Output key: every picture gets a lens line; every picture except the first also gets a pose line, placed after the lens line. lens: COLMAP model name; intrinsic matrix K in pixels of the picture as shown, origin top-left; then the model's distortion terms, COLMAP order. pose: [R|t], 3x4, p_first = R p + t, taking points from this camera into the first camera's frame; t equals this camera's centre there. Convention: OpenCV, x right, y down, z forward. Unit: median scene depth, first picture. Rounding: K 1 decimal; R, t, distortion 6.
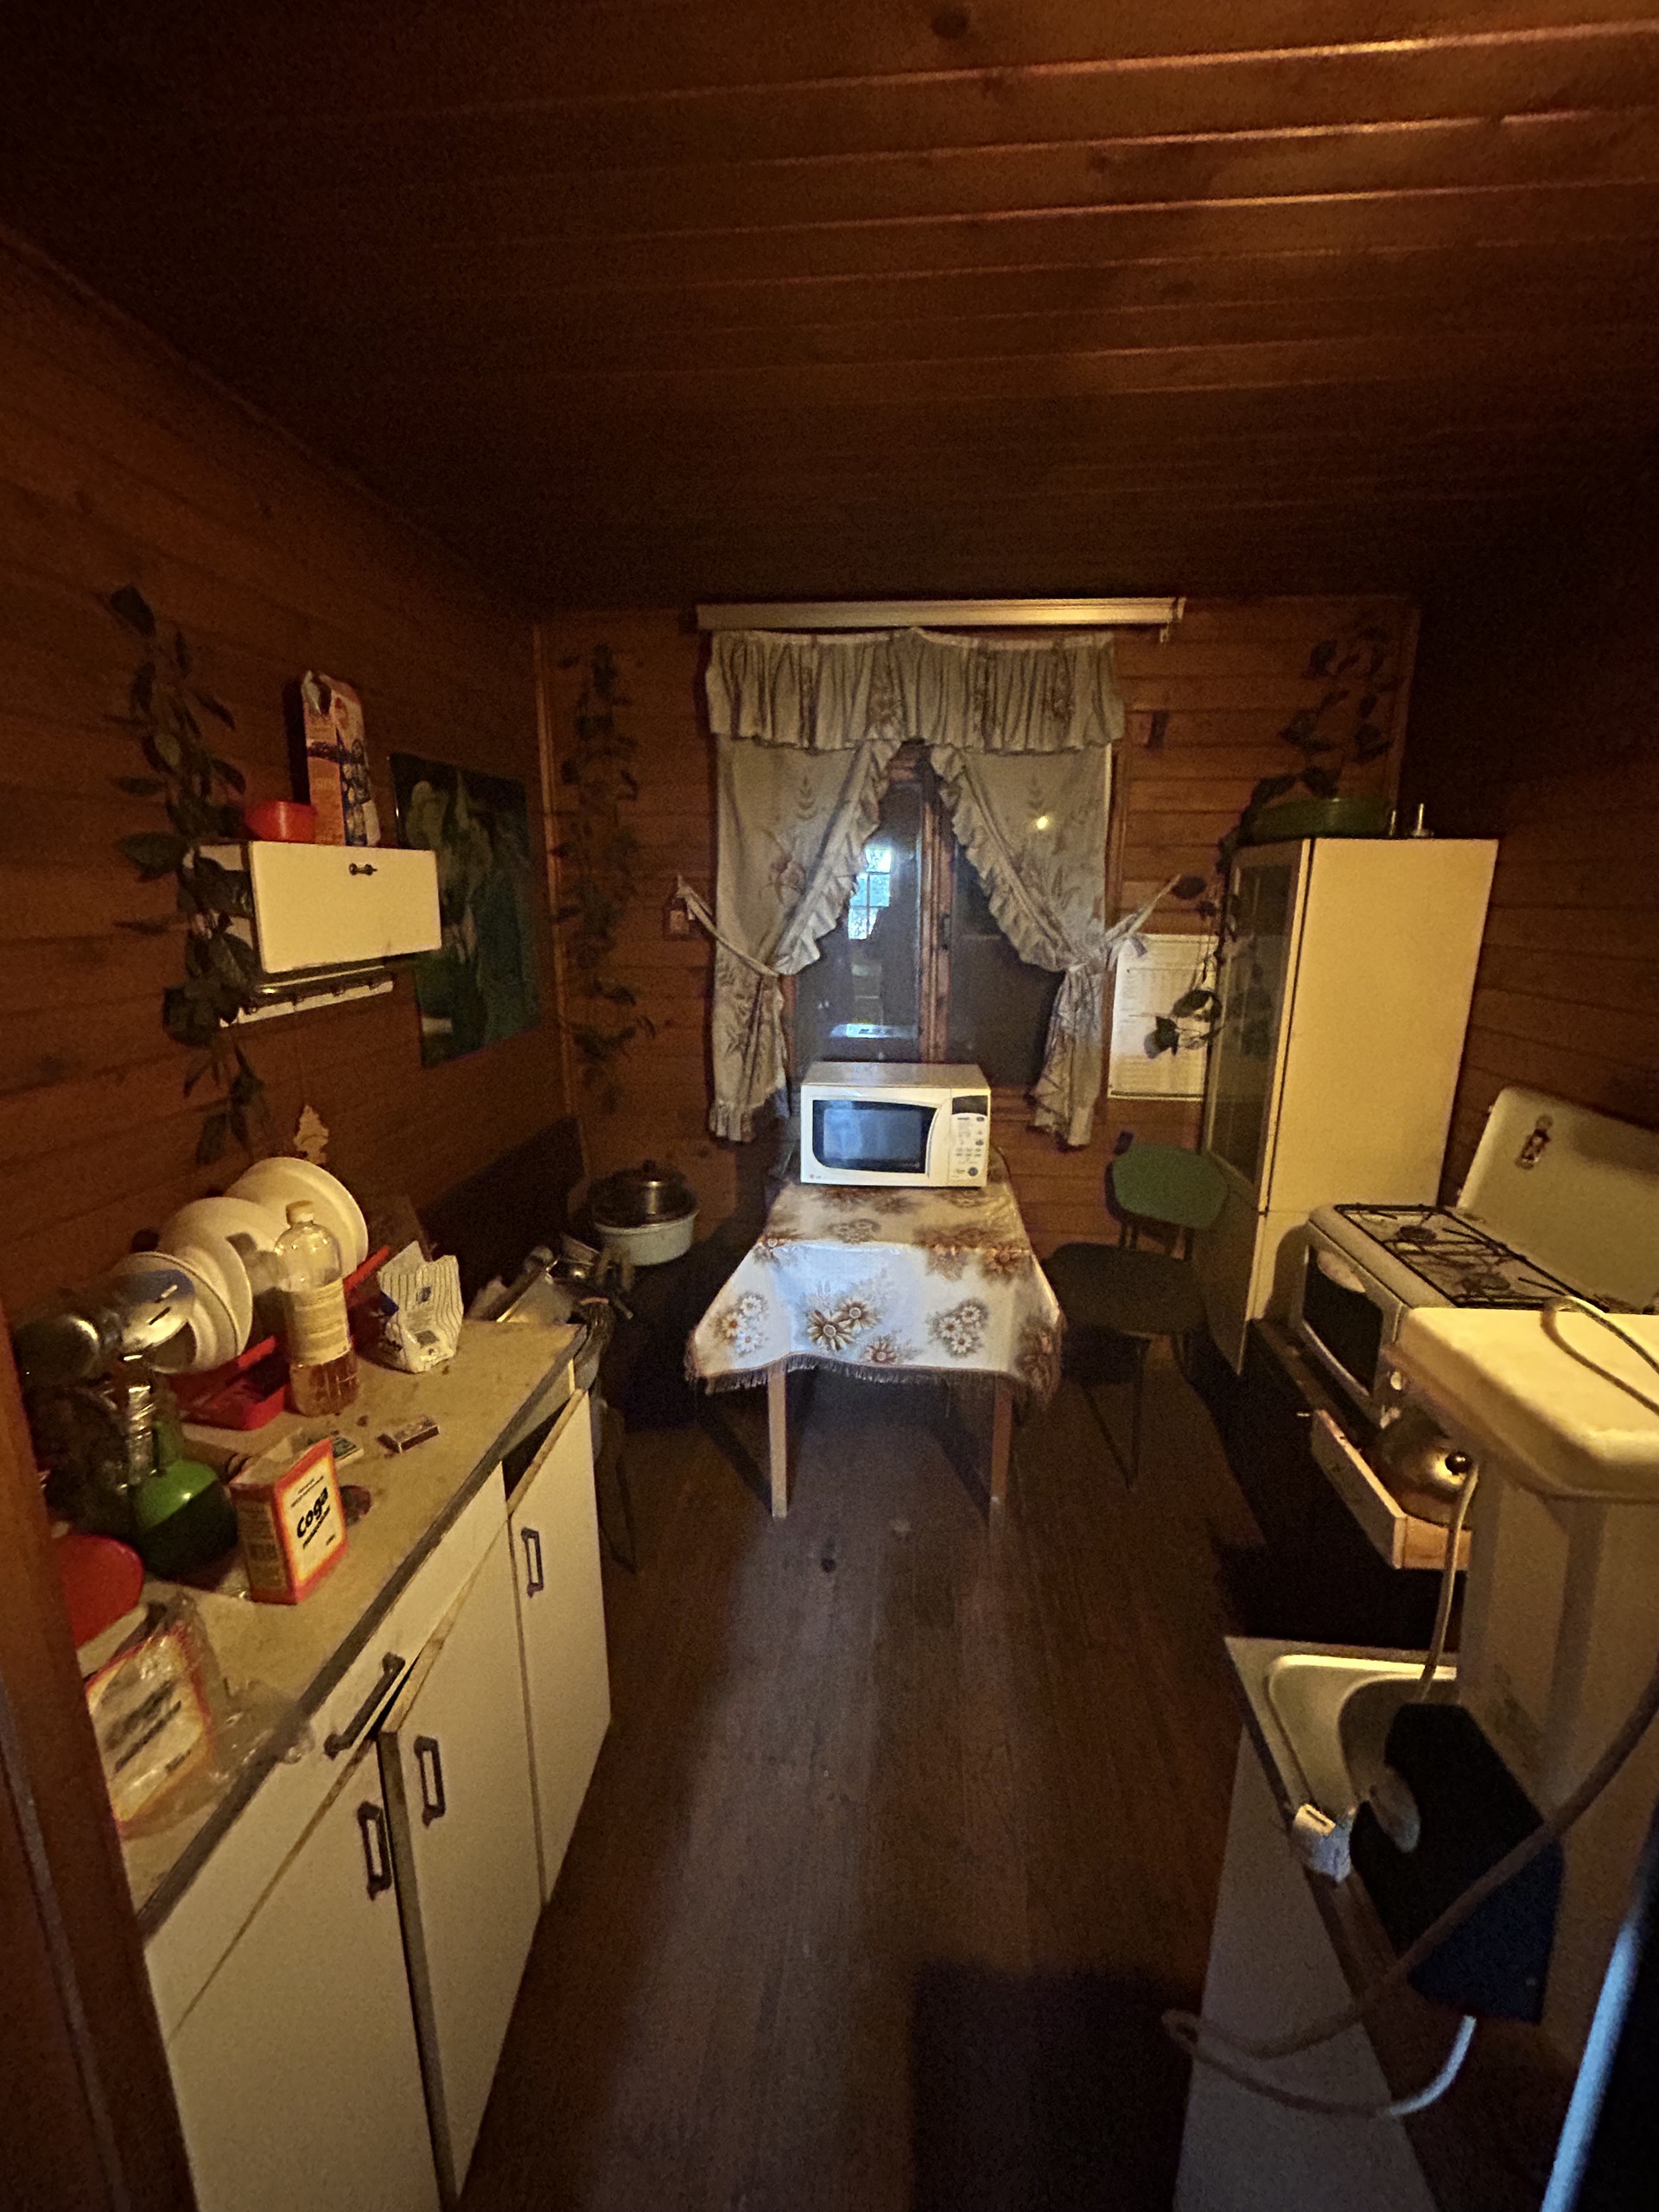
lens RADIAL K [[890.7, 0, 839.5], [0, 890.7, 1102.9], [0, 0, 1]] dist [0.002819, 0.000276]
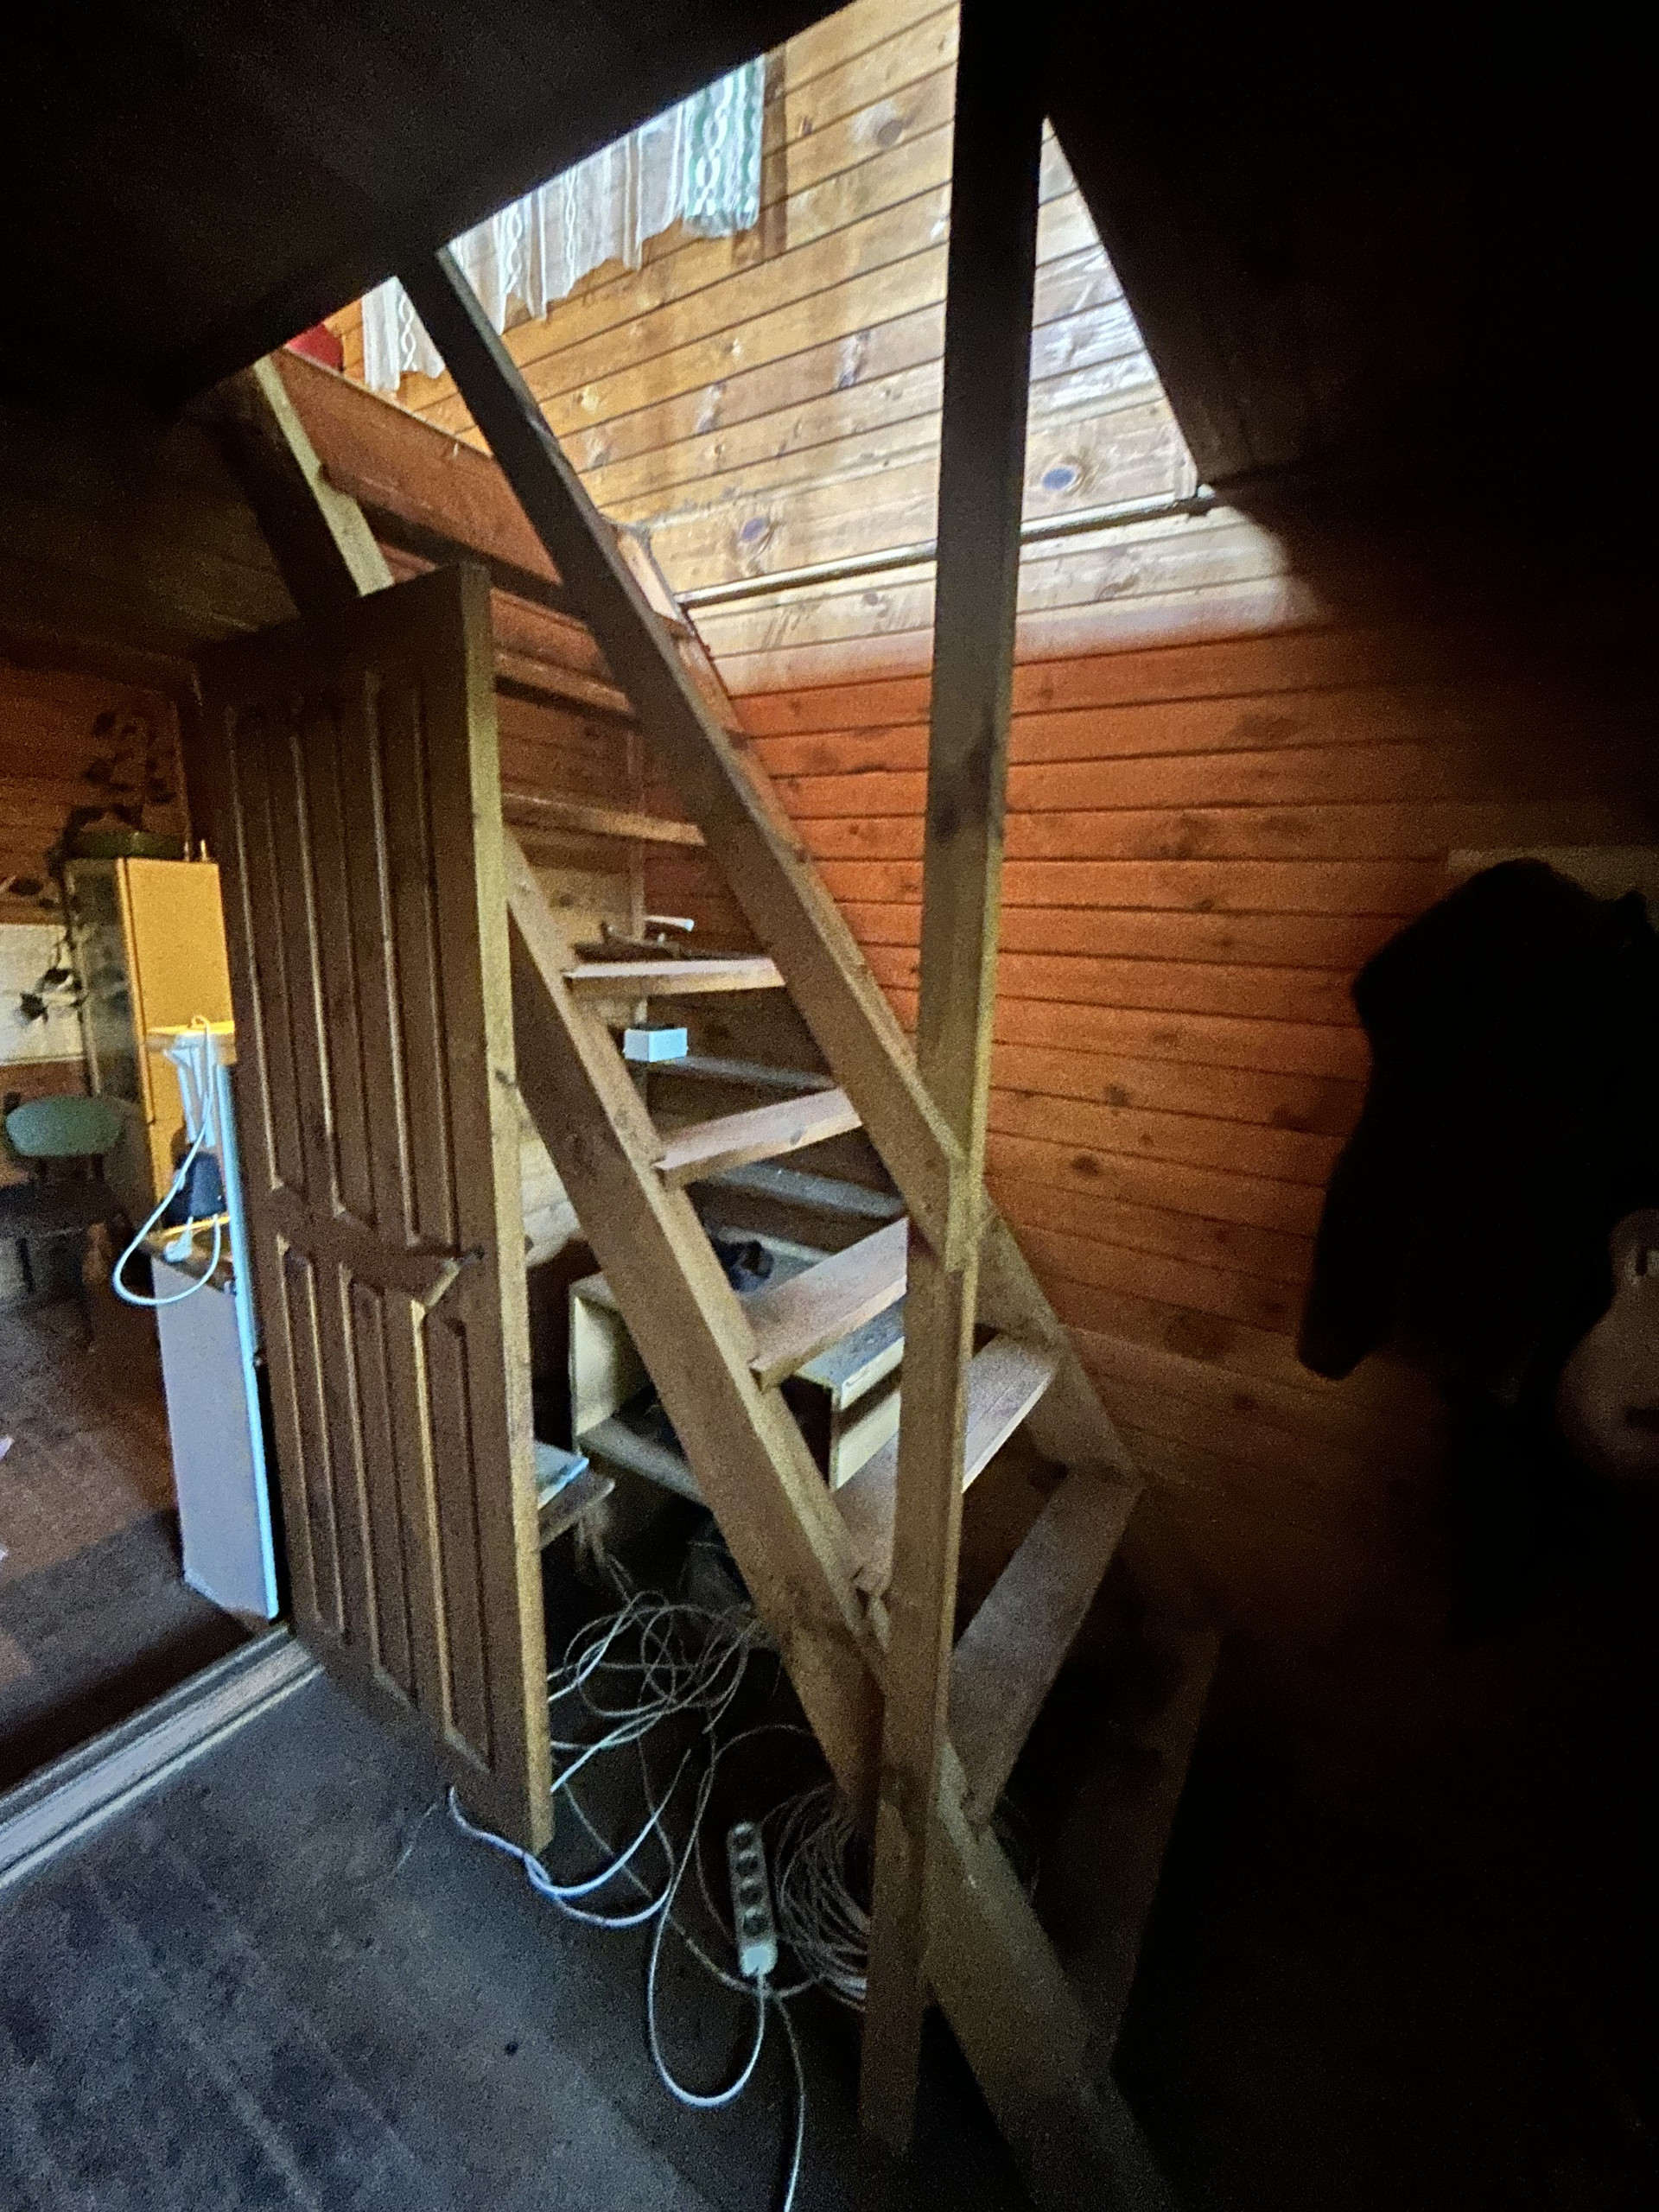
lens RADIAL K [[890.7, 0, 839.5], [0, 890.7, 1102.9], [0, 0, 1]] dist [0.002819, 0.000276]
pose [[0.449775, -0.161681, 0.878386, -0.239654], [0.173012, 0.980622, 0.091909, 0.135571], [-0.876224, 0.110633, 0.469032, -0.542339]]
